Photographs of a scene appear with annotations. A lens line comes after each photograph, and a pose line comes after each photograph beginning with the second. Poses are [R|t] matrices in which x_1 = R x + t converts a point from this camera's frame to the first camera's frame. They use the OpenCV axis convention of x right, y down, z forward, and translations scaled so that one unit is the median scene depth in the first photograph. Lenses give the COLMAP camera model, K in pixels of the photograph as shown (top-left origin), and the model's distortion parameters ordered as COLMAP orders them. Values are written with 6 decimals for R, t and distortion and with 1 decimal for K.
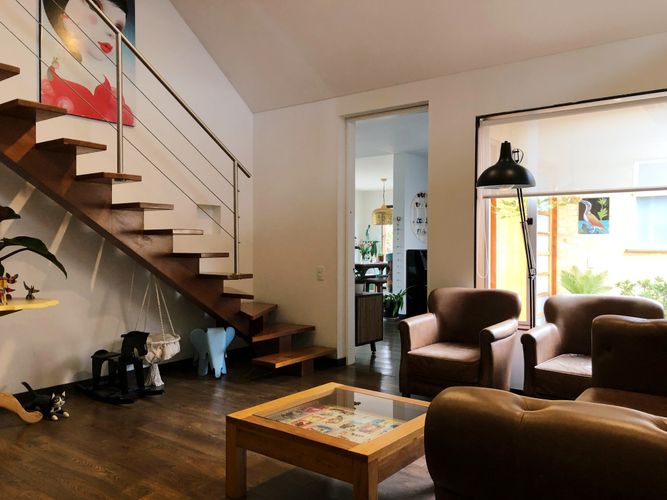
lens RADIAL K [[563.4, 0, 333.9], [0, 563.4, 249.6], [0, 0, 1]] dist [-0.045784, 0.005639]
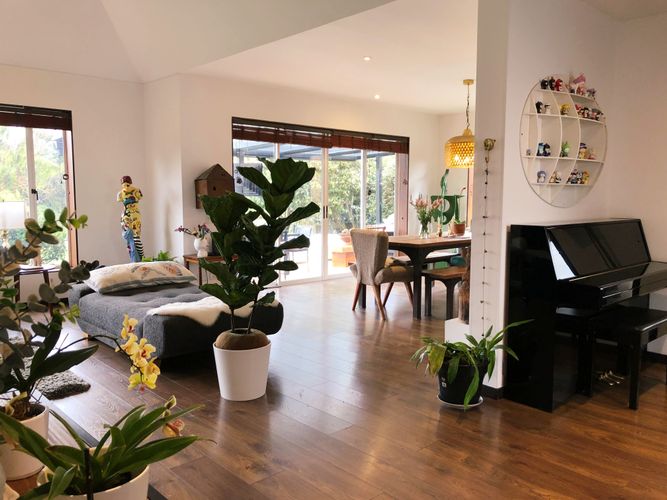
lens RADIAL K [[563.4, 0, 331.6], [0, 563.4, 250.6], [0, 0, 1]] dist [-0.045784, 0.005639]
pose [[0.984438, 0.016957, -0.174914, 0.075464], [-0.001021, 0.995869, 0.090800, -0.016845], [0.175731, -0.089208, 0.980388, 0.585343]]
